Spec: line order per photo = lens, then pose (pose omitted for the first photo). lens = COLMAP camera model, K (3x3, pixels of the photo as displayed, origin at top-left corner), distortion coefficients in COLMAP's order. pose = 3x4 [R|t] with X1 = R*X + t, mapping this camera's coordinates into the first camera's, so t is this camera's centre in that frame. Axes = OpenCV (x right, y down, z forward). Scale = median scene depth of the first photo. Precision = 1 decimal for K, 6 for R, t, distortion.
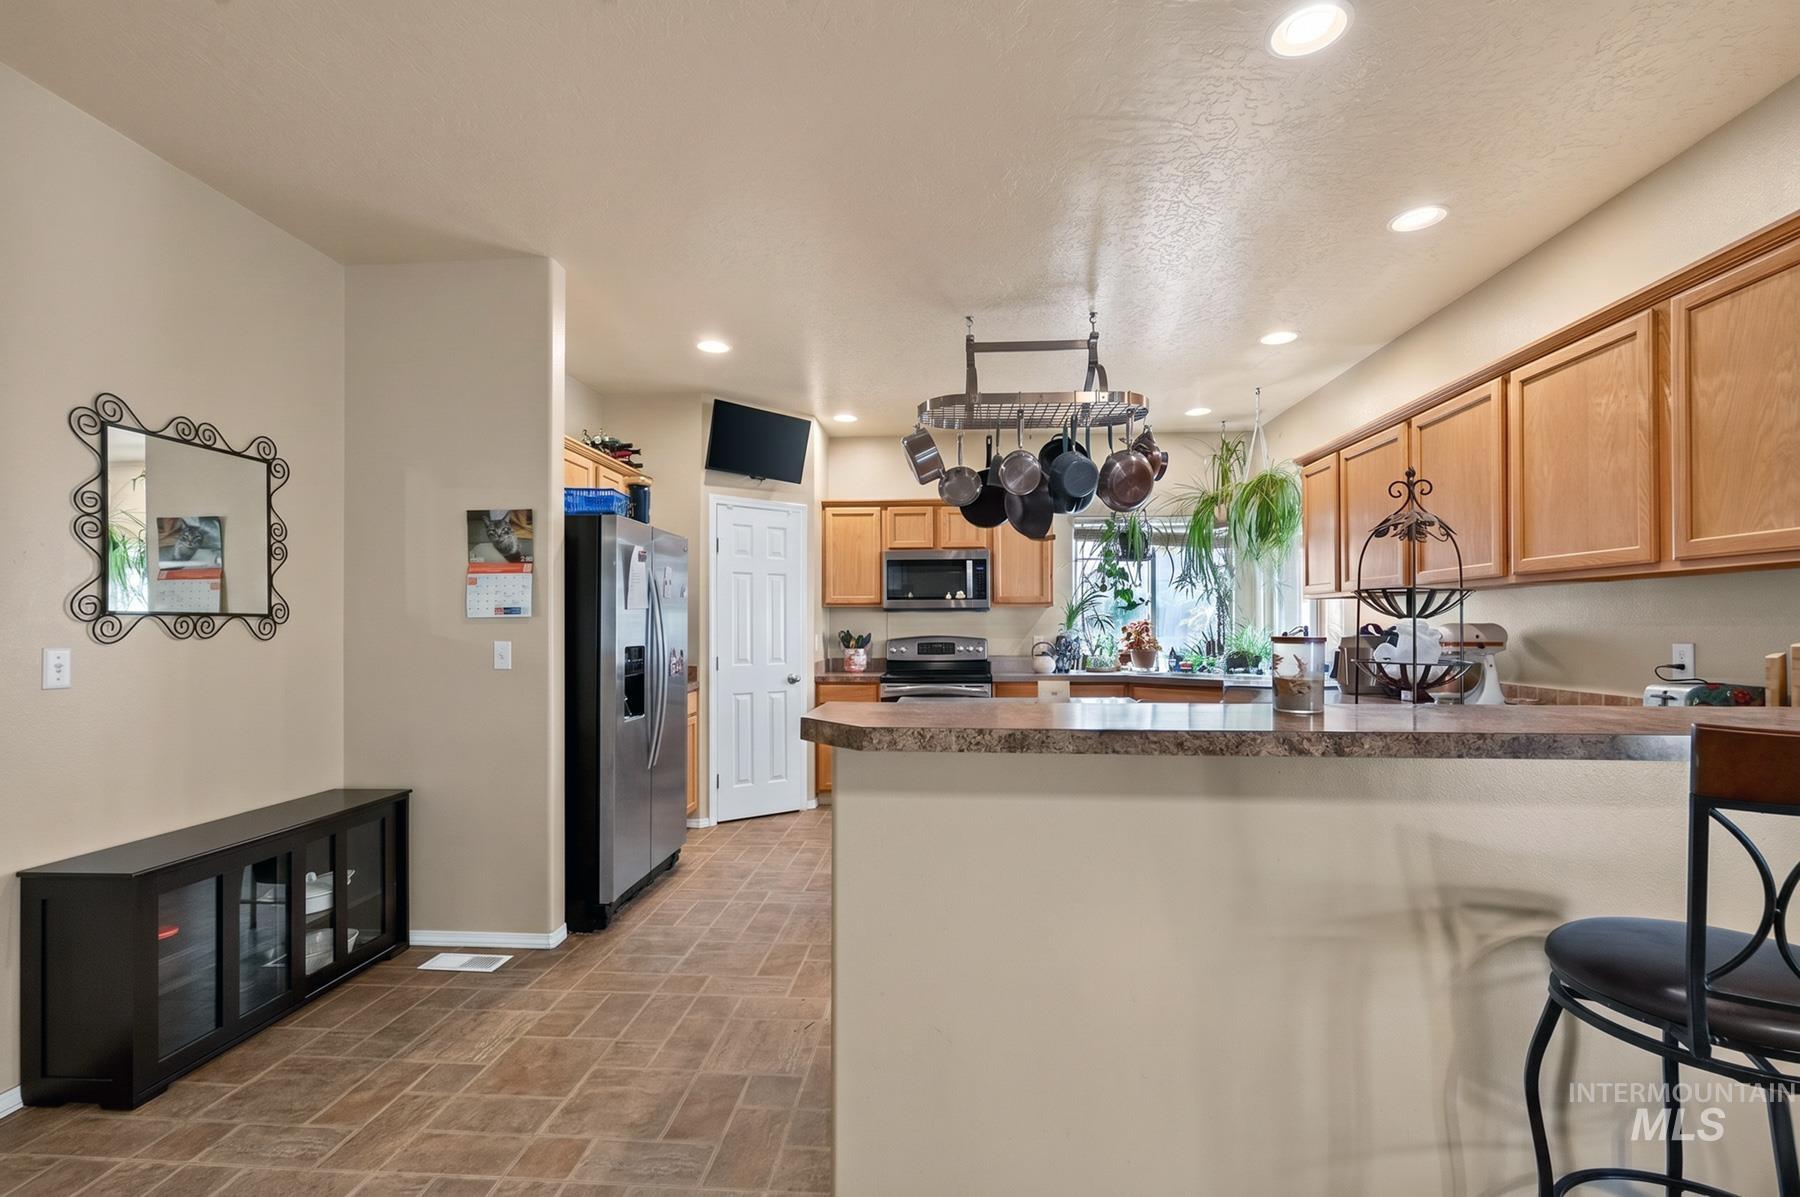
lens RADIAL K [[850.6, 0, 893.9], [0, 850.6, 607.8], [0, 0, 1]] dist [0.010255, 0.000106]
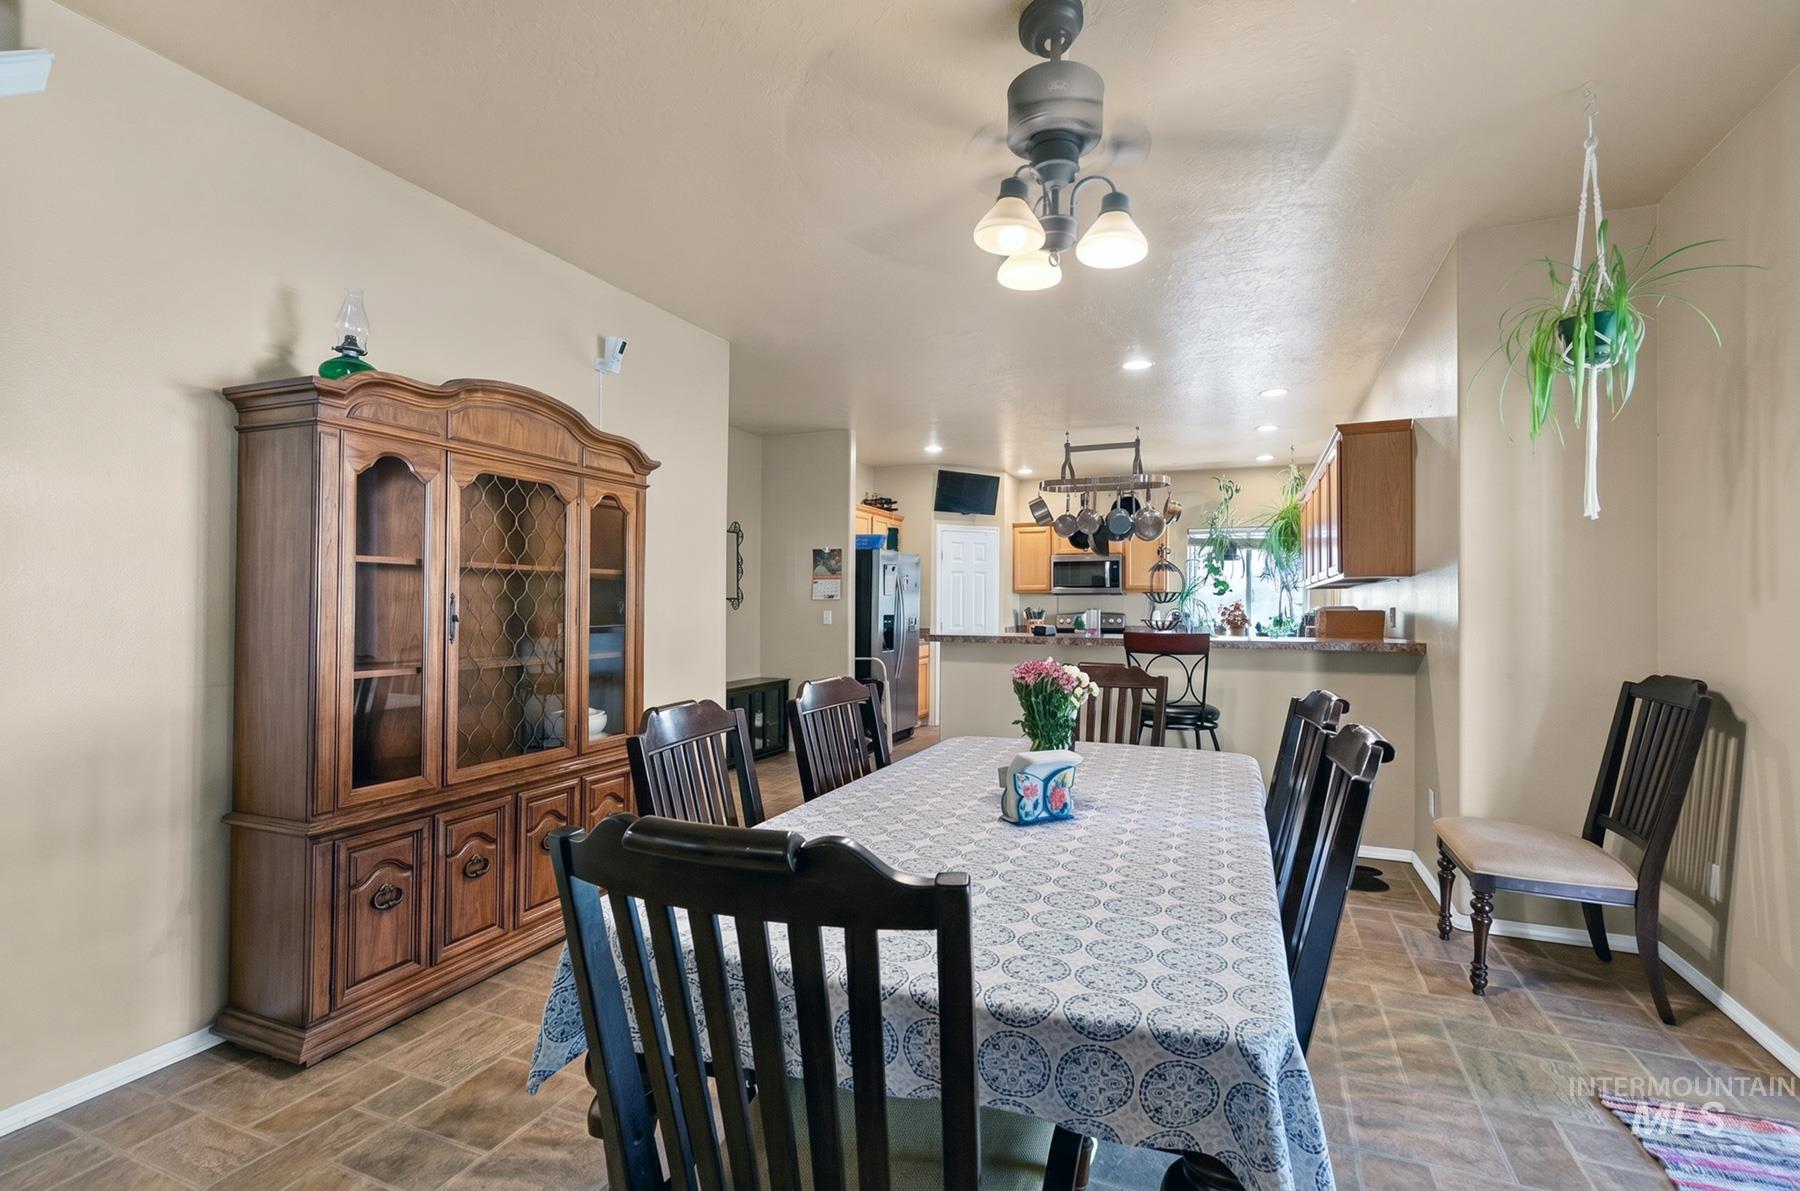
lens RADIAL K [[813.7, 0, 887.9], [0, 813.7, 600.5], [0, 0, 1]] dist [0.002788, 0.000265]
pose [[0.944665, 0.003044, -0.328021, 0.207339], [0.002463, 0.999863, 0.016372, -0.012611], [0.328026, -0.016274, 0.944528, -0.521071]]
